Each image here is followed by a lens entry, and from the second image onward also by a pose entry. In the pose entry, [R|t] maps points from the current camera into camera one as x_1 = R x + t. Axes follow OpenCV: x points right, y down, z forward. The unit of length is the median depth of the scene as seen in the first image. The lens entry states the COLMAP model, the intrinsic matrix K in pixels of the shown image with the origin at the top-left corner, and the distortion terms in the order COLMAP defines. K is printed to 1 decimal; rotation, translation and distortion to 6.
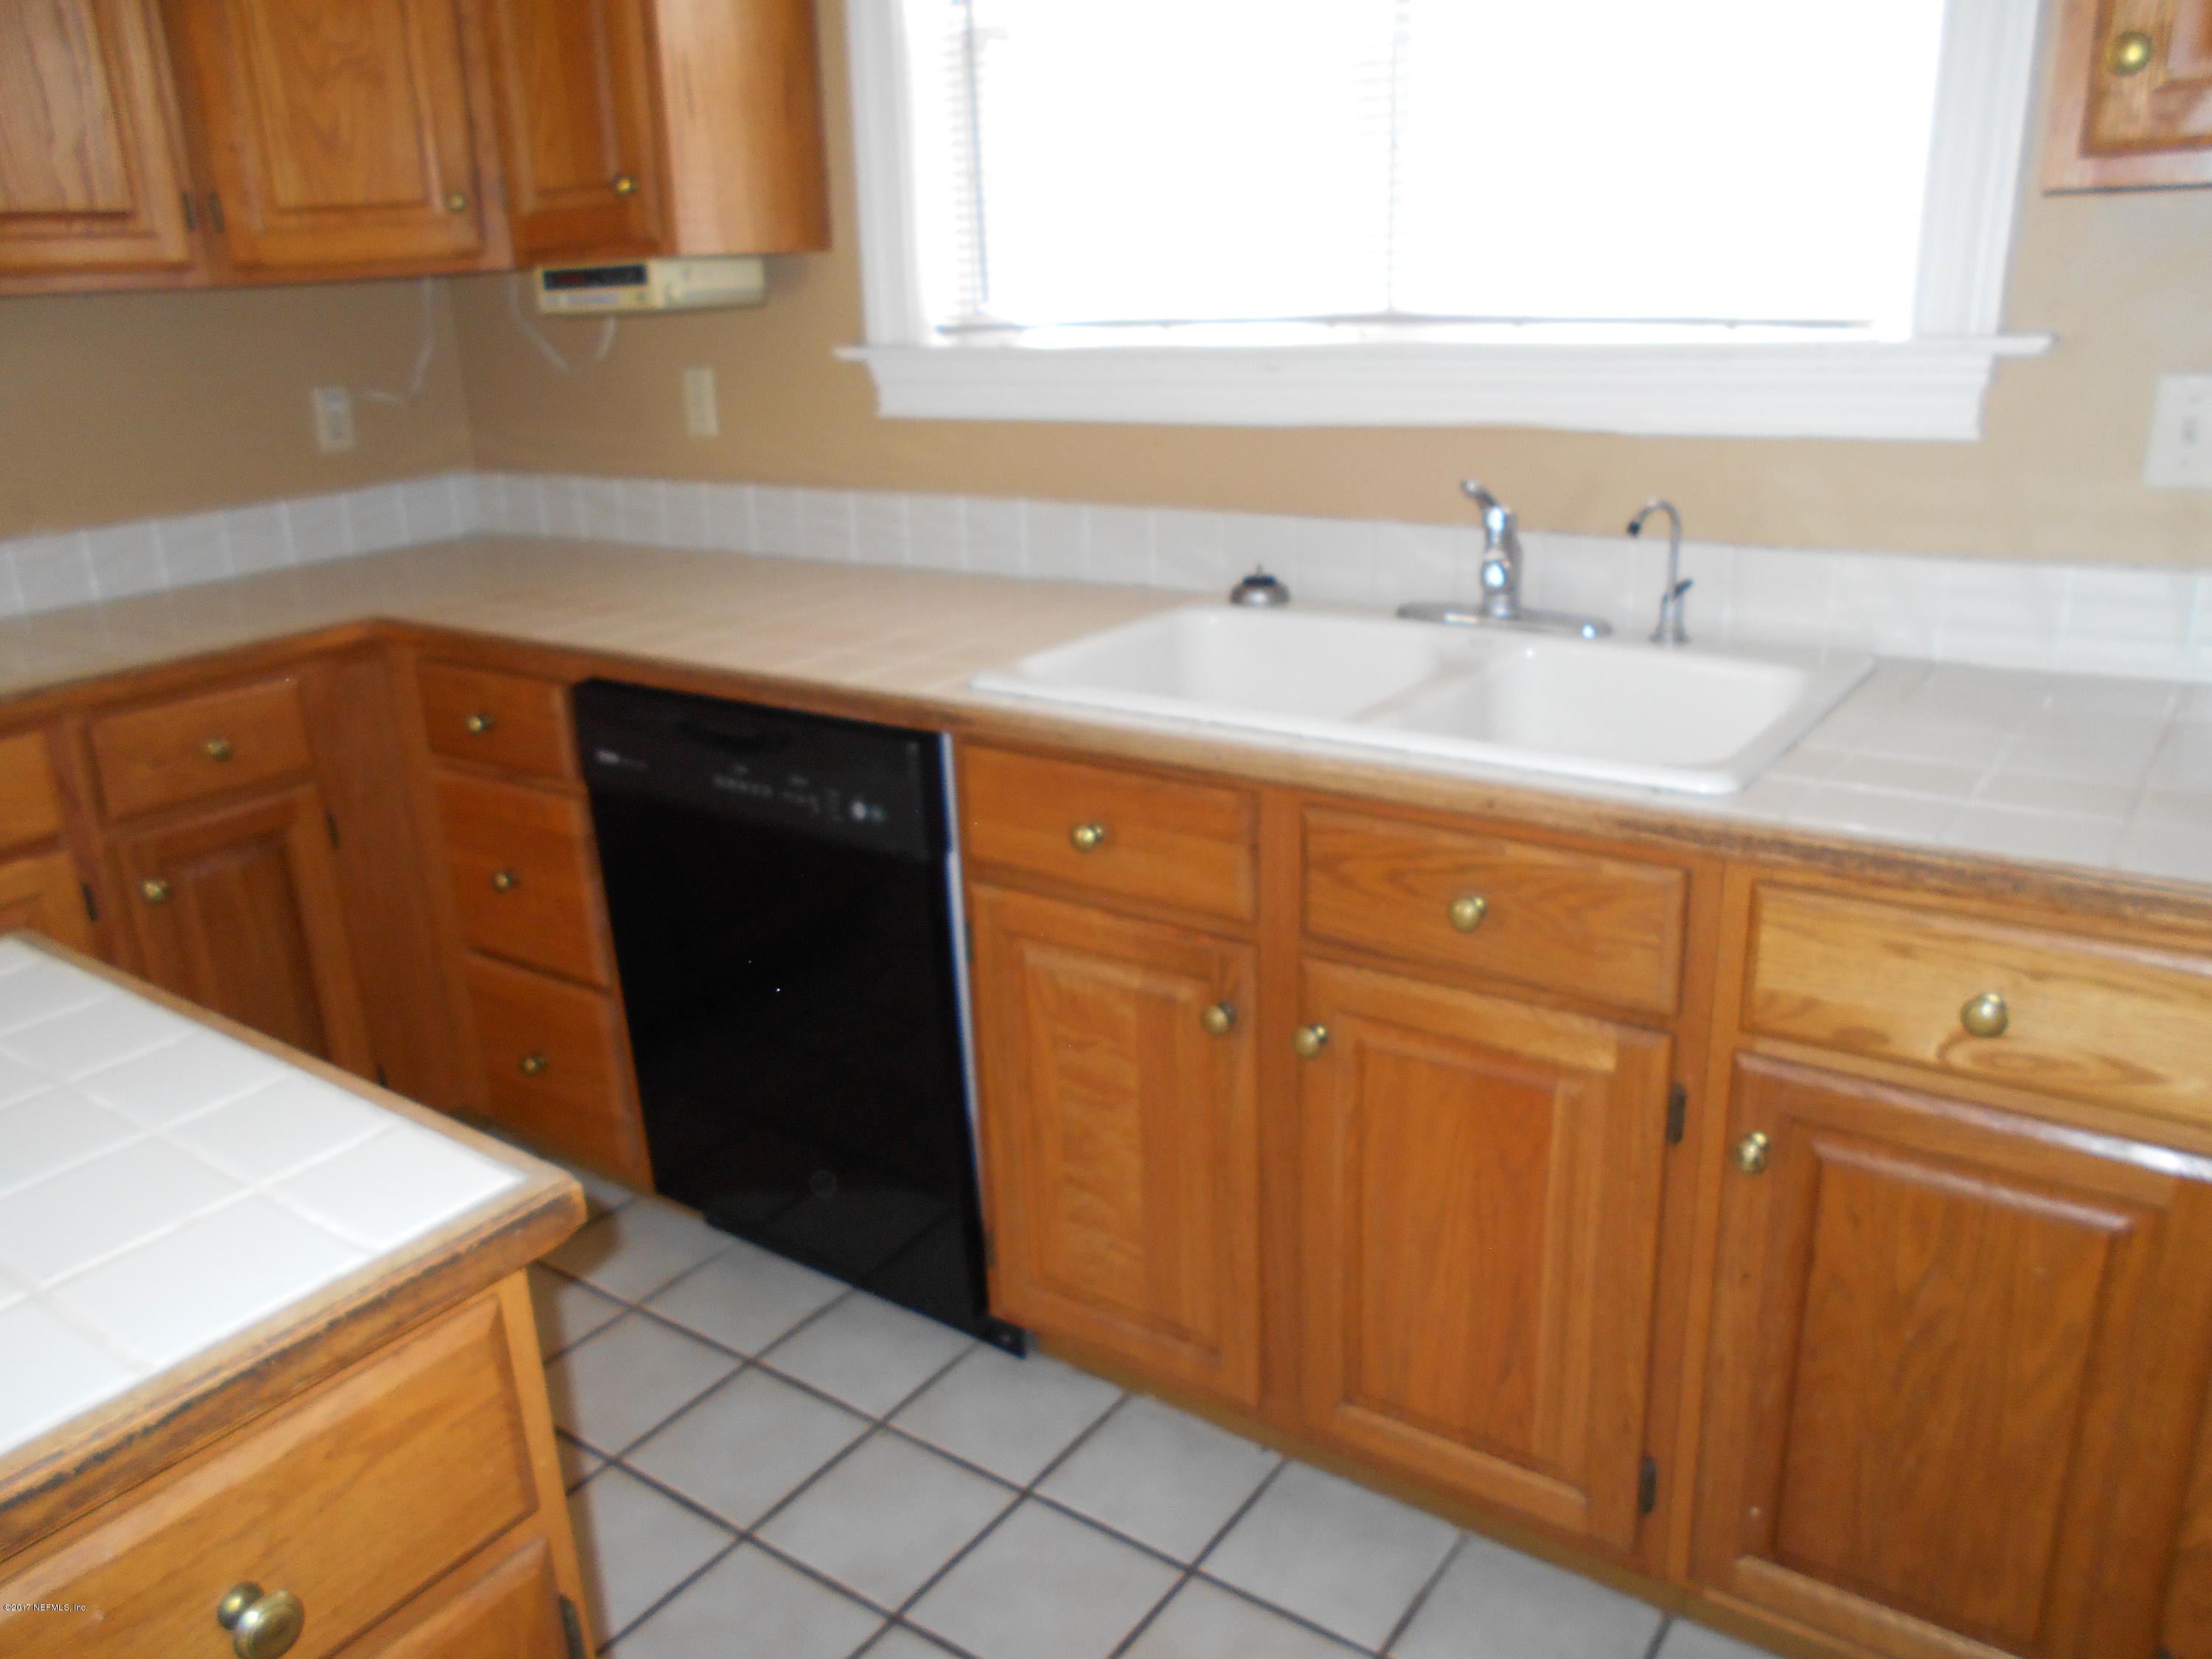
lens RADIAL K [[1702.0, 0, 1101.5], [0, 1702.0, 822.4], [0, 0, 1]] dist [-0.023190, 0.040361]
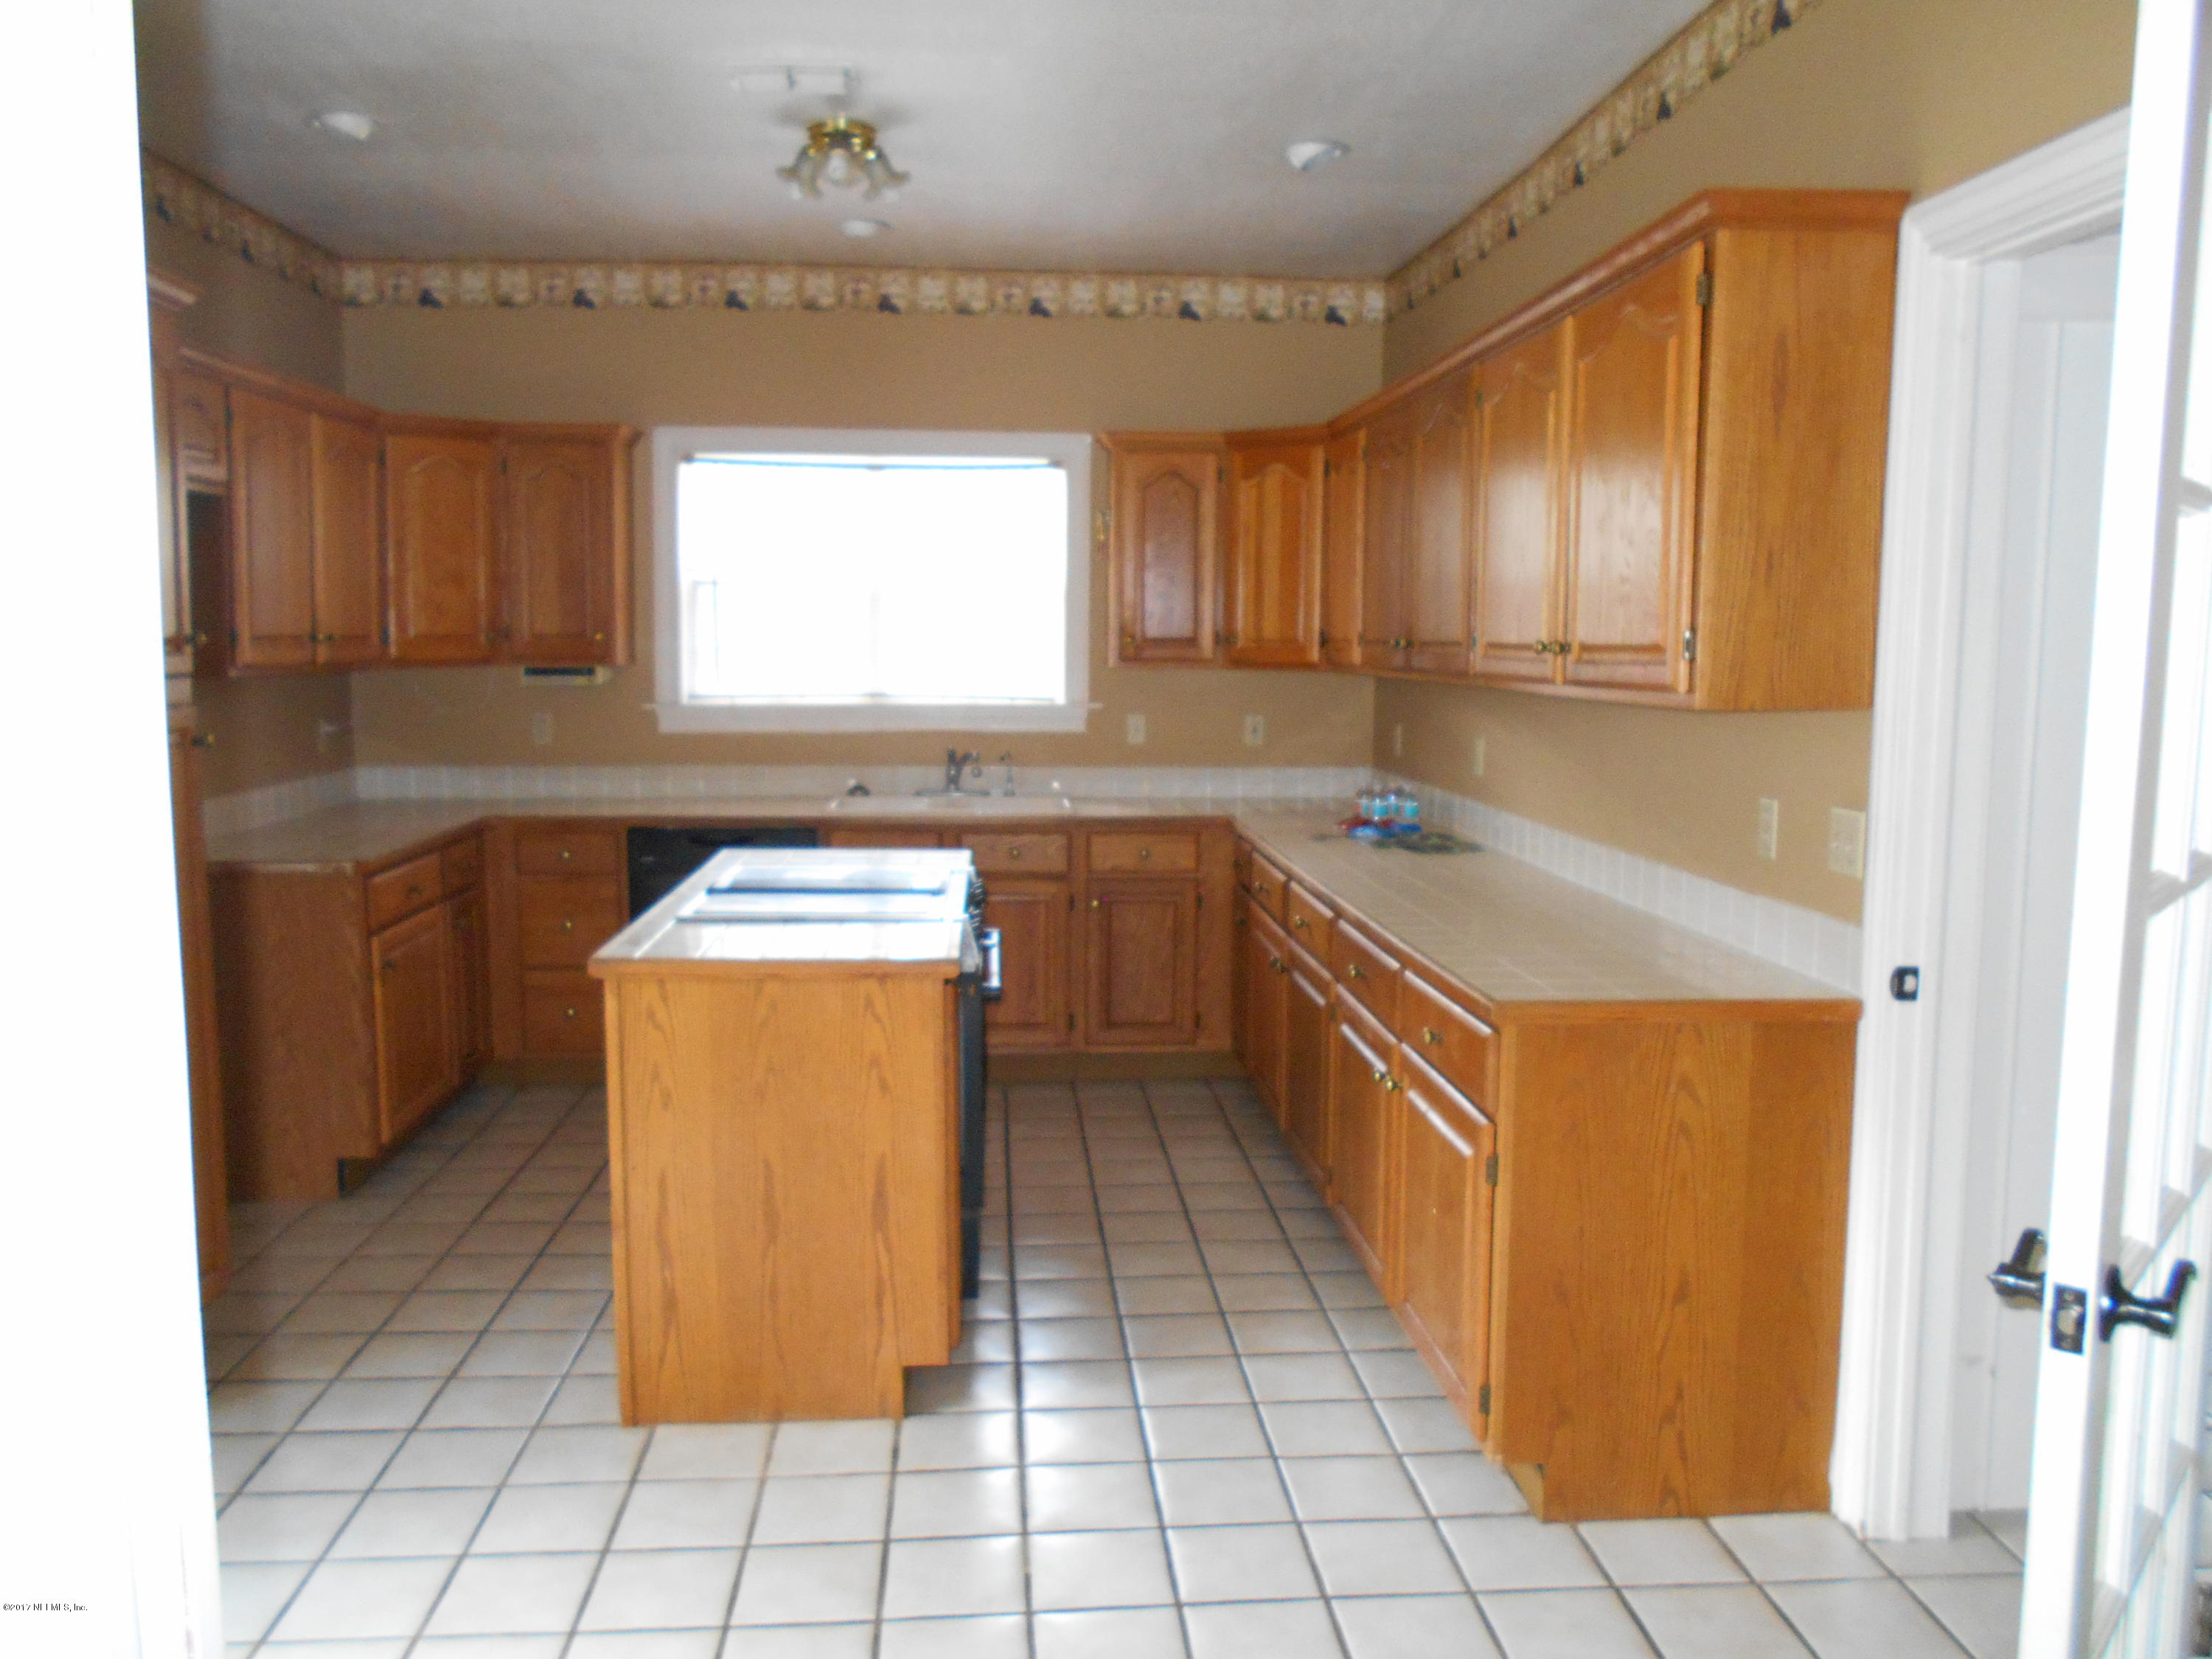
lens RADIAL K [[1702.0, 0, 1097.7], [0, 1702.0, 829.8], [0, 0, 1]] dist [-0.023190, 0.040361]
pose [[0.771244, -0.026810, 0.635975, -1.697179], [0.164155, 0.973695, -0.158022, 0.526228], [-0.615009, 0.226272, 0.755357, -1.615199]]
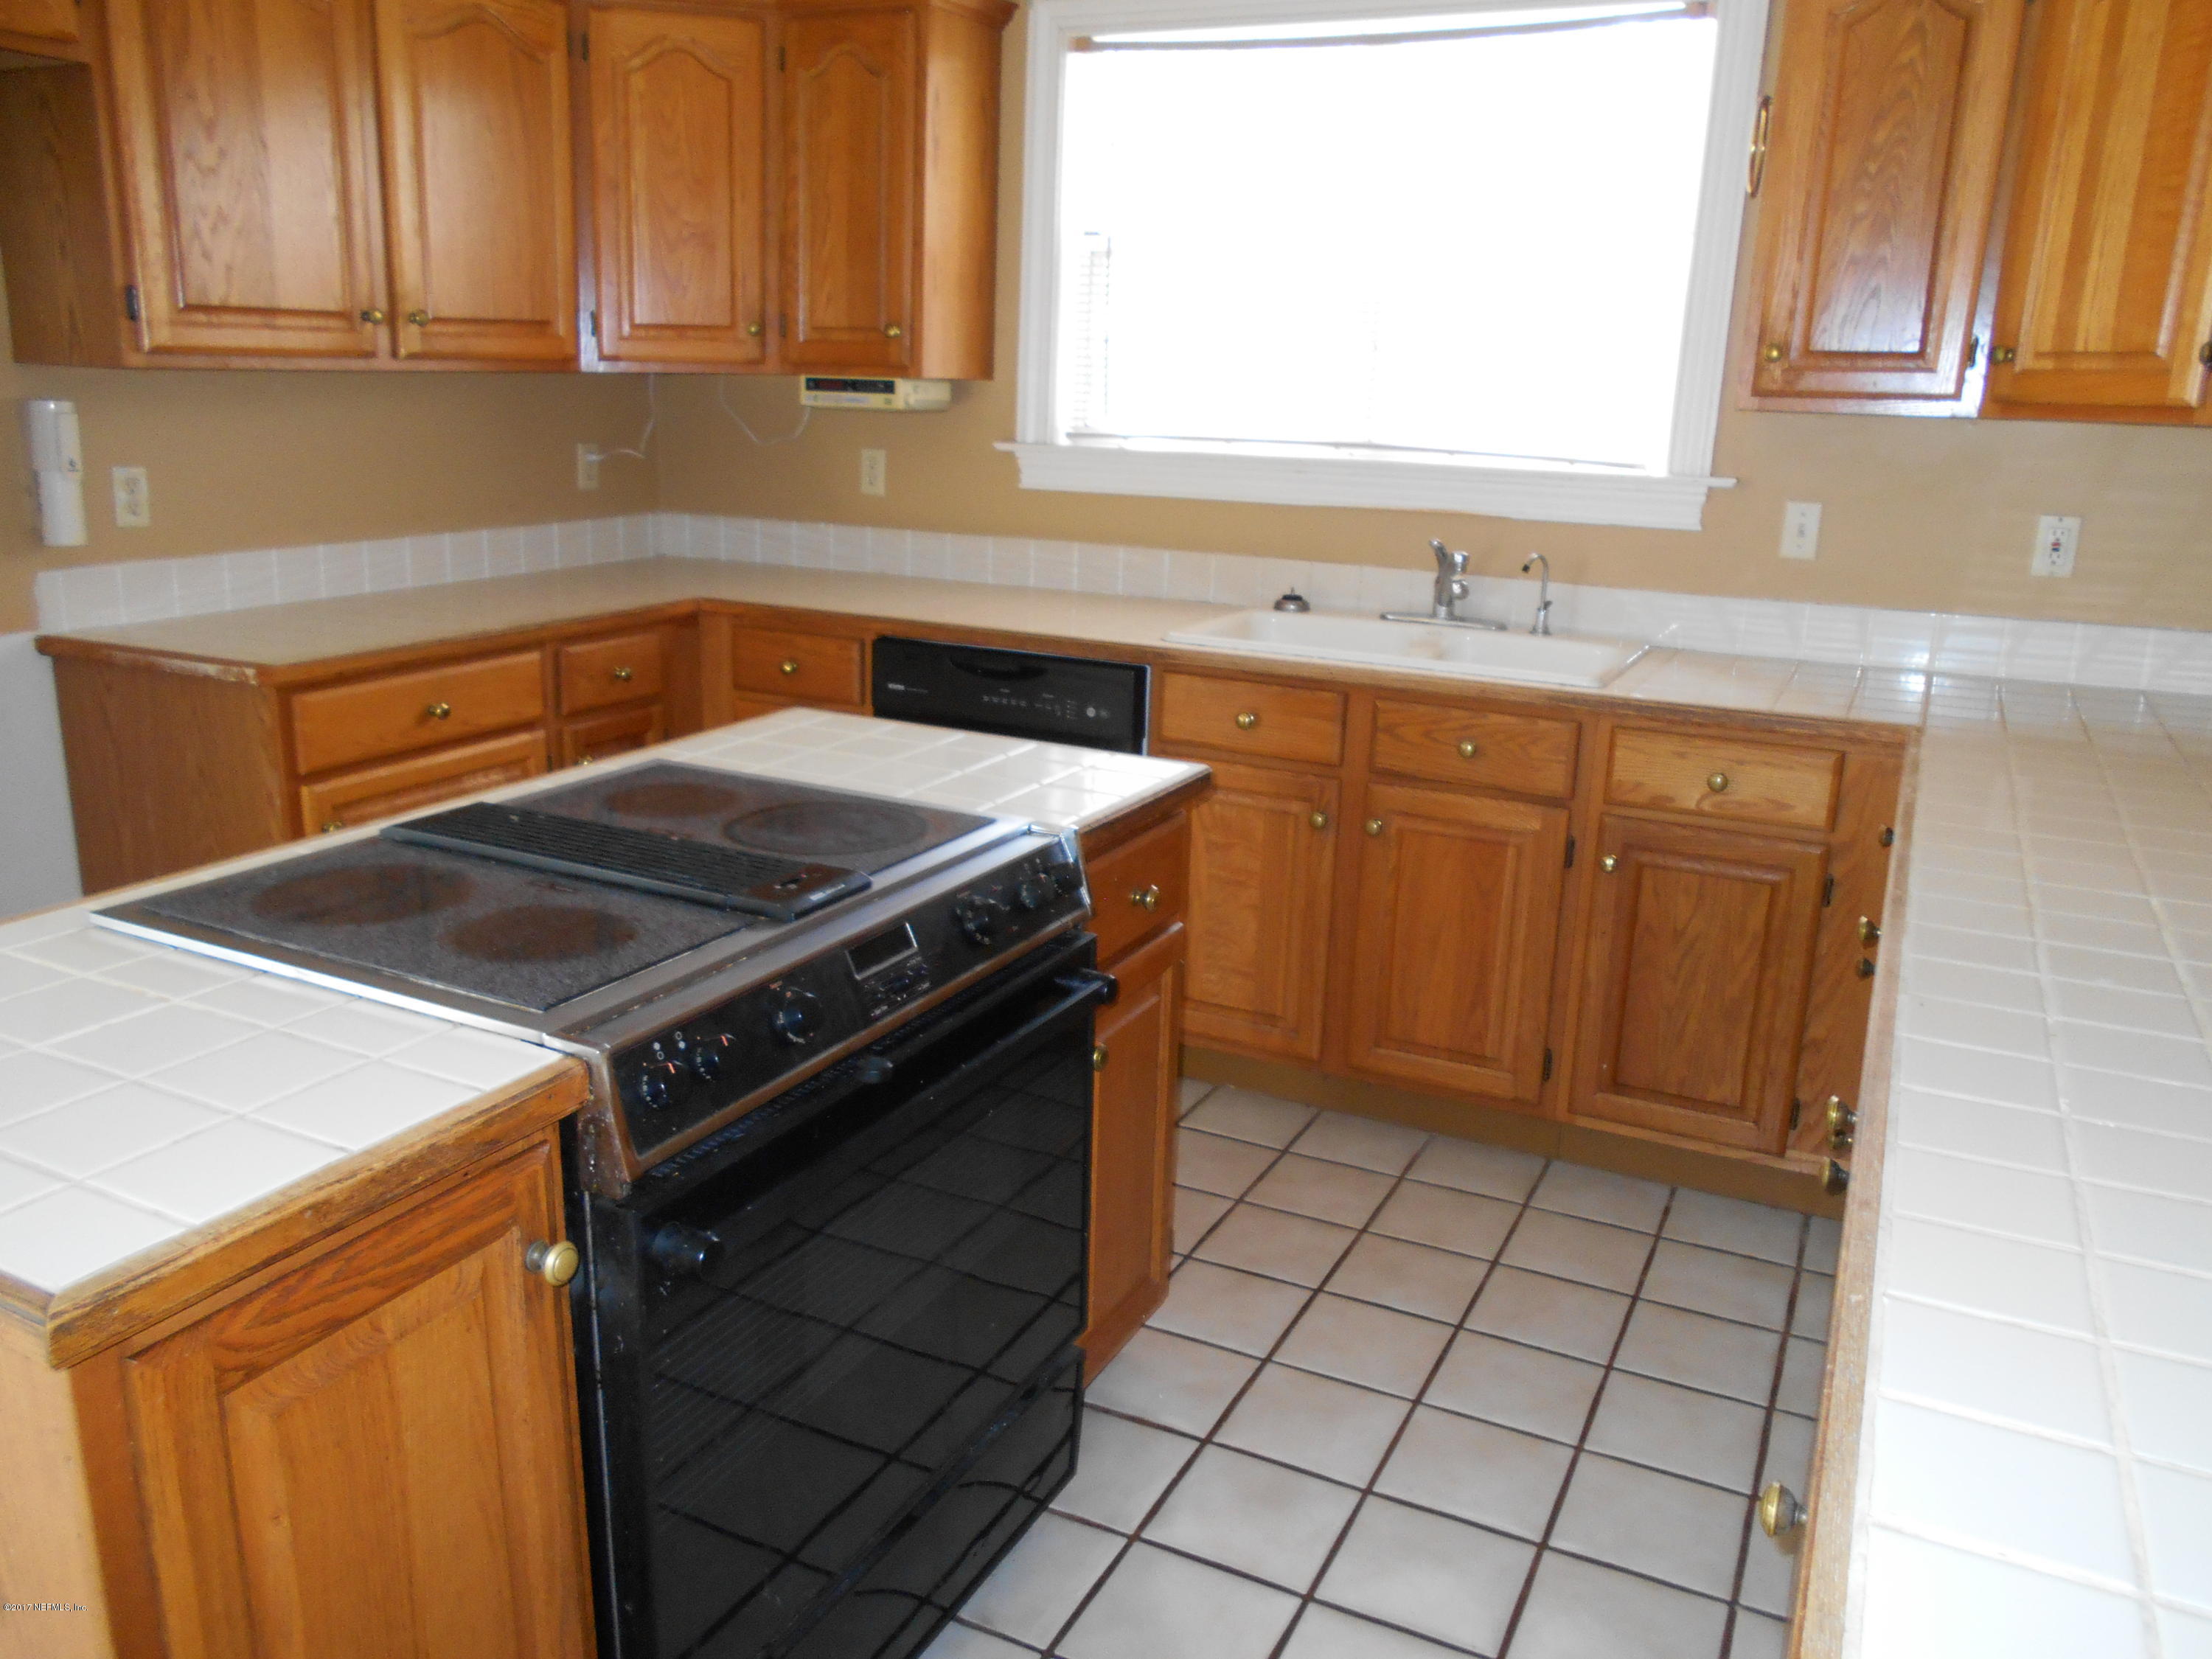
lens RADIAL K [[1702.0, 0, 1117.7], [0, 1702.0, 824.6], [0, 0, 1]] dist [-0.023190, 0.040361]
pose [[0.983378, 0.025918, 0.179708, -0.457467], [-0.014421, 0.997782, -0.064986, 0.235586], [-0.180994, 0.061315, 0.981571, -0.726015]]
